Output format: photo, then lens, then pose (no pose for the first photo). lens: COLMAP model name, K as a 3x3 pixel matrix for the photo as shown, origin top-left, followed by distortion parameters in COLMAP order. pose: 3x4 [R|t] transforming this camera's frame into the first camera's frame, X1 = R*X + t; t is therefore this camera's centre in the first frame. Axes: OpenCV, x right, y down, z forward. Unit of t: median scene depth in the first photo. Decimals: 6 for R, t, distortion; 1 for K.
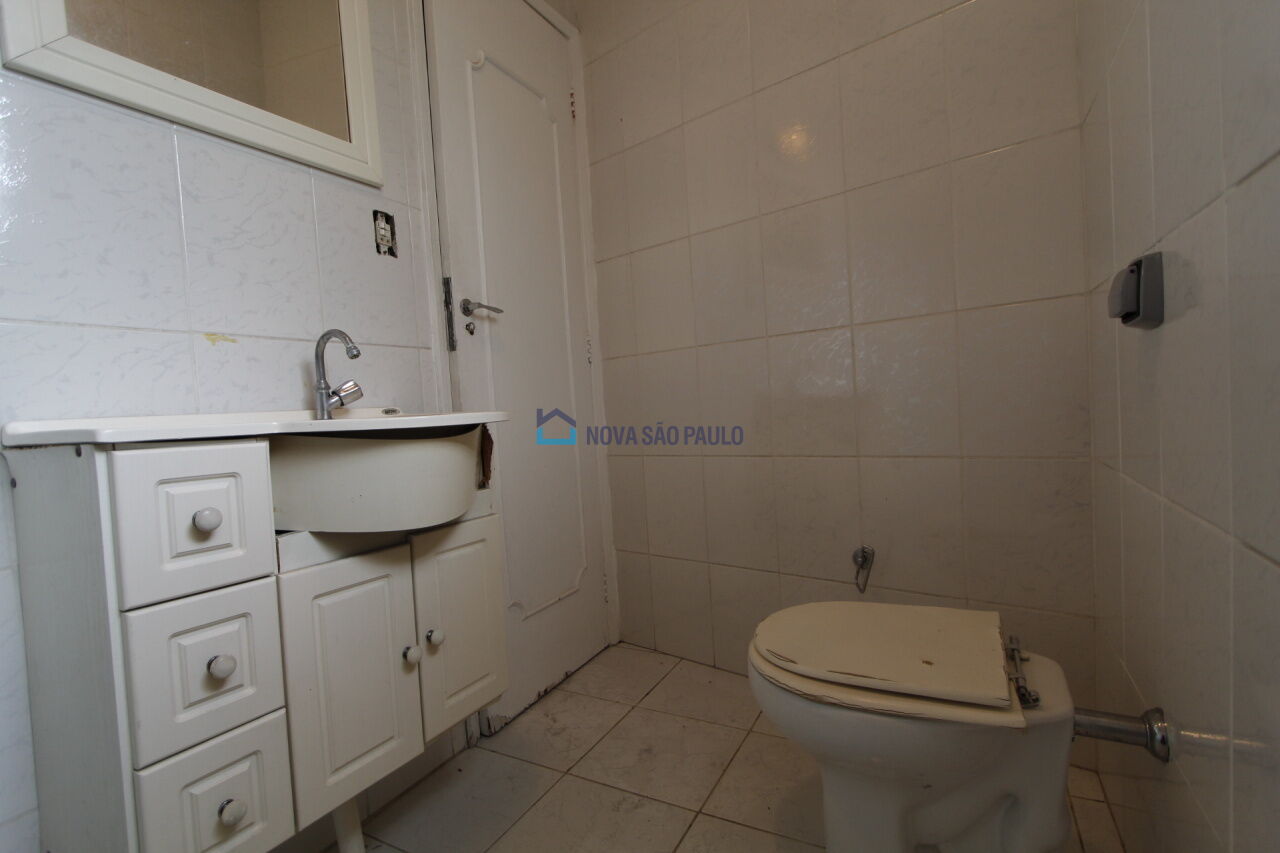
lens RADIAL K [[593.4, 0, 638.1], [0, 593.4, 431.5], [0, 0, 1]] dist [-0.019561, 0.003265]
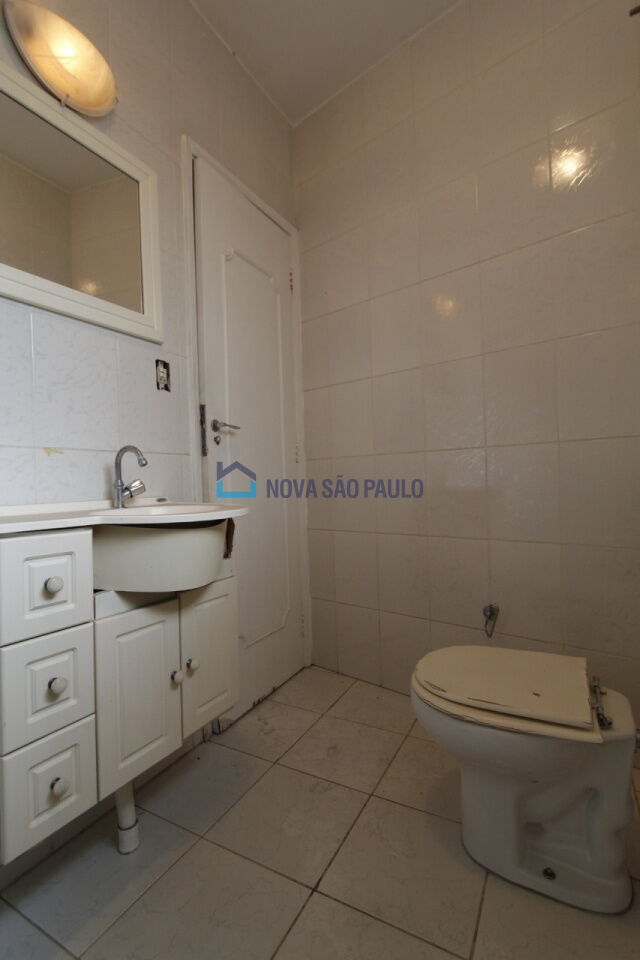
lens RADIAL K [[445.1, 0, 322.0], [0, 445.1, 481.4], [0, 0, 1]] dist [-0.019561, 0.003265]
pose [[0.999488, 0.031788, 0.003752, -0.044440], [-0.031617, 0.998738, -0.039028, -0.056302], [-0.004988, 0.038889, 0.999231, -0.081233]]
